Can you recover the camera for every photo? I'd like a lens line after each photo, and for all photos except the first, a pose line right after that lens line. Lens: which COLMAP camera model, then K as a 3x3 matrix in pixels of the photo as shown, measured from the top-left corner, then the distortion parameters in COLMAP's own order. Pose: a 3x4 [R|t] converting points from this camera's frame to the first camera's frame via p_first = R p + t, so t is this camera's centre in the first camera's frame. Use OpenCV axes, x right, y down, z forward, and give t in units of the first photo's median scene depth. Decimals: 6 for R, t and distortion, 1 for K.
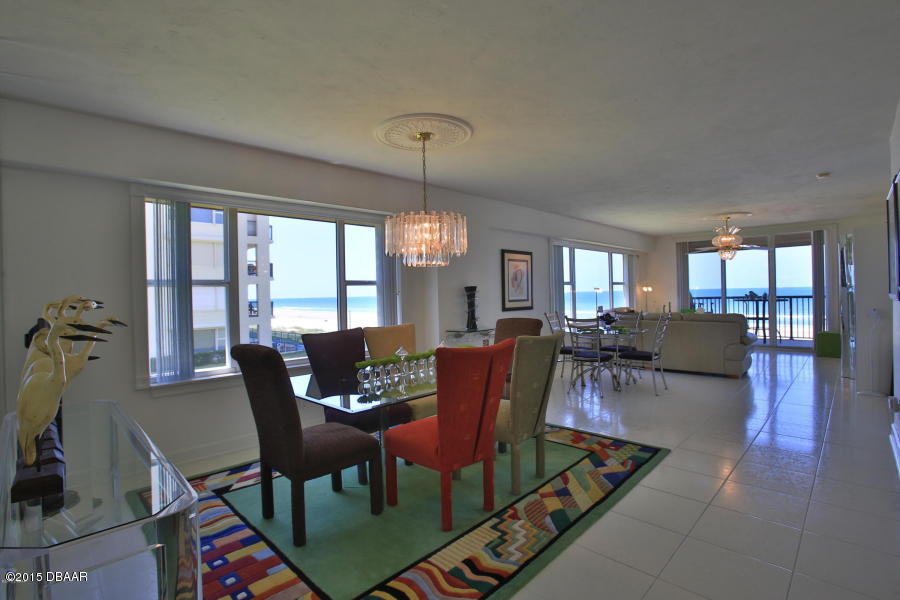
lens RADIAL K [[437.7, 0, 445.8], [0, 437.7, 297.2], [0, 0, 1]] dist [-0.080094, 0.031267]
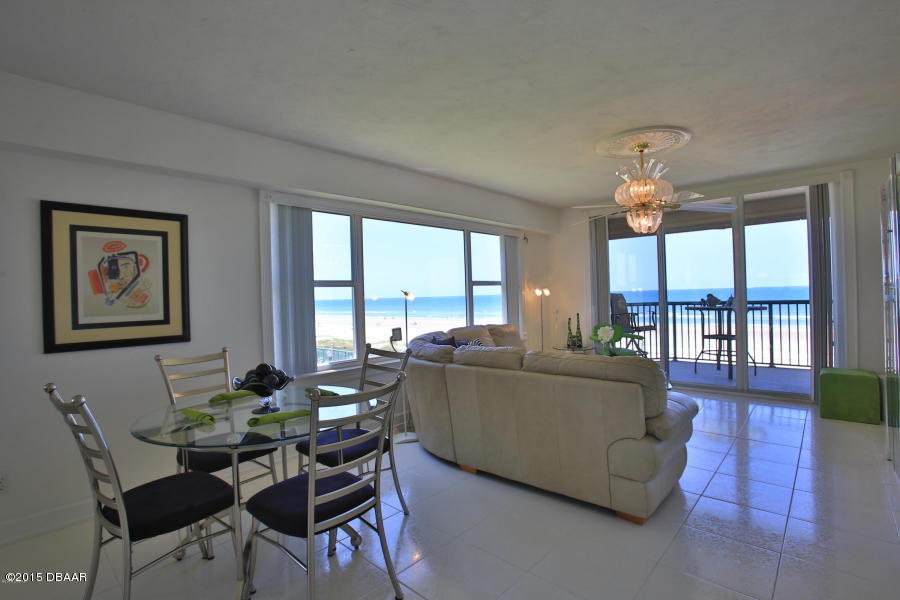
lens RADIAL K [[437.7, 0, 445.8], [0, 437.7, 297.2], [0, 0, 1]] dist [-0.080094, 0.031267]
pose [[0.999335, -0.008048, 0.035578, 0.315218], [0.008219, 0.999955, -0.004657, -0.009942], [-0.035539, 0.004946, 0.999356, 0.389440]]
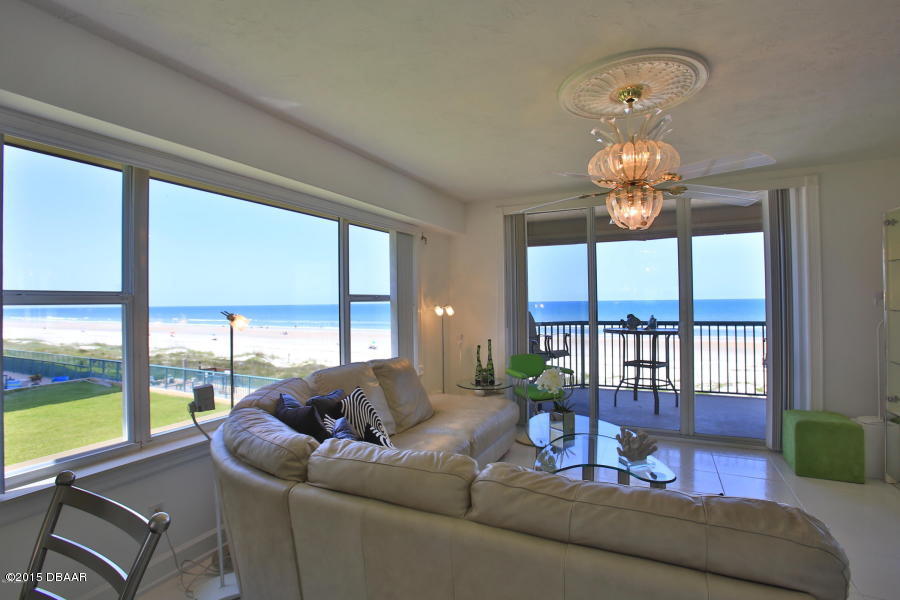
lens RADIAL K [[437.7, 0, 445.8], [0, 437.7, 297.2], [0, 0, 1]] dist [-0.080094, 0.031267]
pose [[0.949846, 0.013147, 0.312440, 0.330260], [-0.005584, 0.999670, -0.025089, -0.022164], [-0.312667, 0.022086, 0.949606, 0.565218]]
